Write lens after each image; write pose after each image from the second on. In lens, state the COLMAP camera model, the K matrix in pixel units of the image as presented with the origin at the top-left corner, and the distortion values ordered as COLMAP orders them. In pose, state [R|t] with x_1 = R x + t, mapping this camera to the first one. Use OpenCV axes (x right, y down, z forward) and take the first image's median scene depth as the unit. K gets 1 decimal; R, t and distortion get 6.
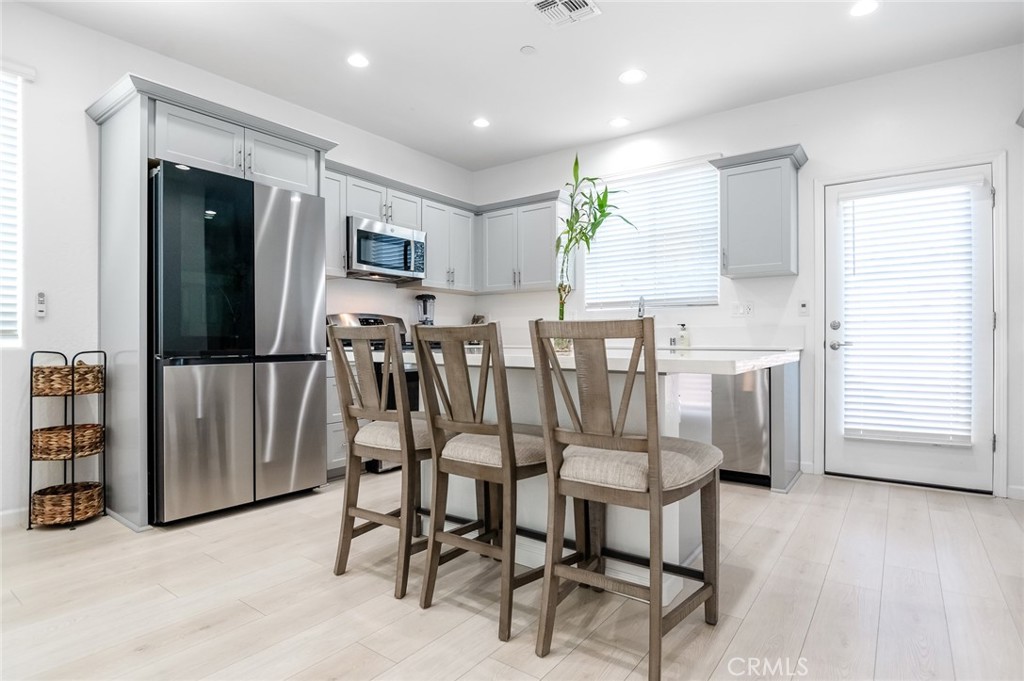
lens RADIAL K [[543.1, 0, 511.0], [0, 543.1, 339.9], [0, 0, 1]] dist [0.000427, -0.000331]
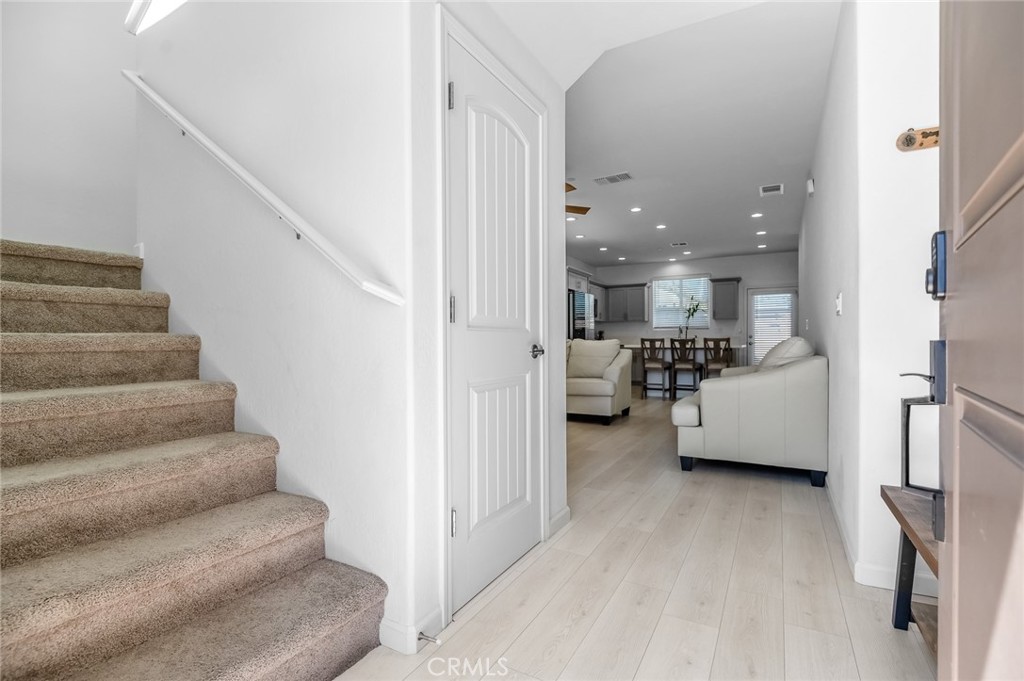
lens RADIAL K [[475.6, 0, 512.4], [0, 475.6, 339.6], [0, 0, 1]] dist [-0.018287, -0.003566]
pose [[0.993992, -0.002184, 0.109434, -0.875751], [0.002992, 0.999970, -0.007212, 0.001772], [-0.109415, 0.007496, 0.993968, -1.263144]]
